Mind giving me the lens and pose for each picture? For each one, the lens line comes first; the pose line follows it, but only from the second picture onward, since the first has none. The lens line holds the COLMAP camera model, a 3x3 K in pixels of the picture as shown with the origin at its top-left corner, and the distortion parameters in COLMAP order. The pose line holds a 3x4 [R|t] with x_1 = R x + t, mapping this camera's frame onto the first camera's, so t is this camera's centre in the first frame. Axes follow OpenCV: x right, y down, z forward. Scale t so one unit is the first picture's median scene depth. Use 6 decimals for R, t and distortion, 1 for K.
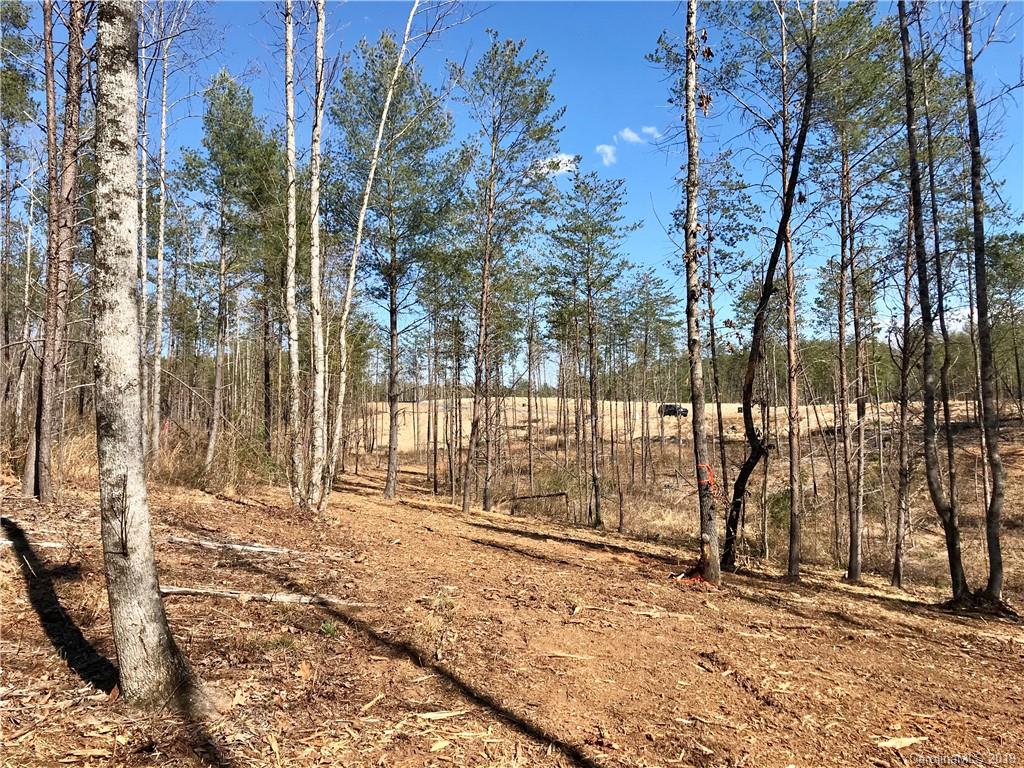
lens RADIAL K [[848.0, 0, 512.0], [0, 848.0, 384.0], [0, 0, 1]] dist [-0.001413, -0.002937]
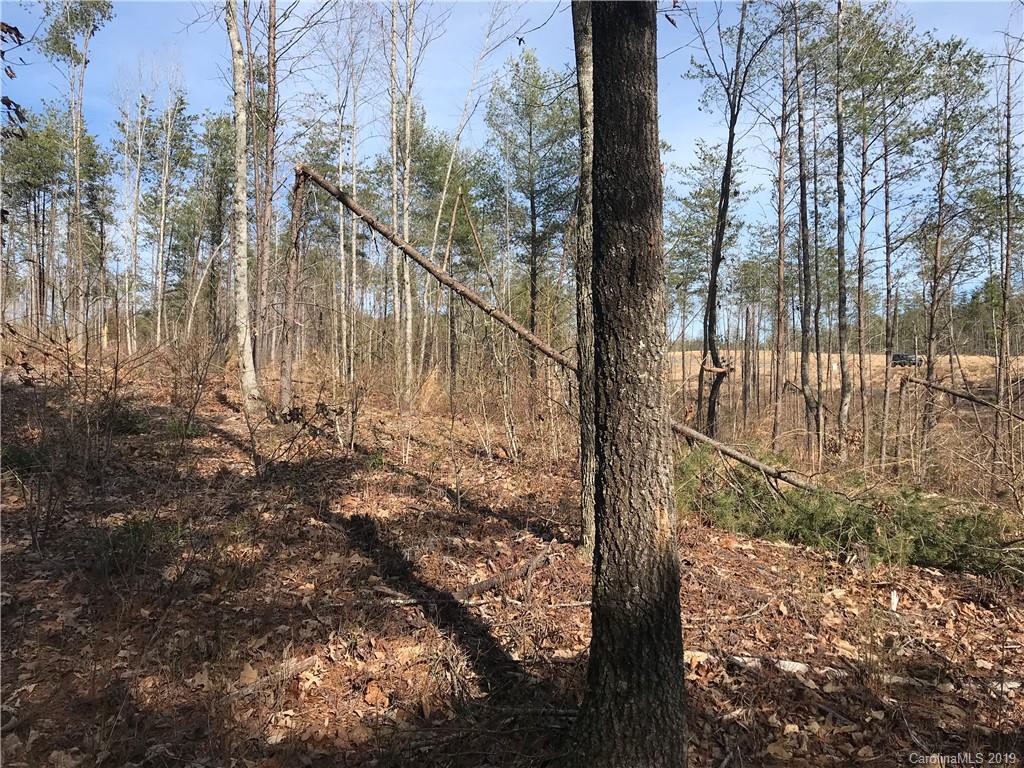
lens RADIAL K [[848.0, 0, 512.0], [0, 848.0, 384.0], [0, 0, 1]] dist [-0.001413, -0.002937]
pose [[0.961861, 0.005676, -0.273480, 0.268122], [0.008447, 0.998692, 0.050436, 0.019490], [0.273408, -0.050823, 0.960554, -0.349861]]
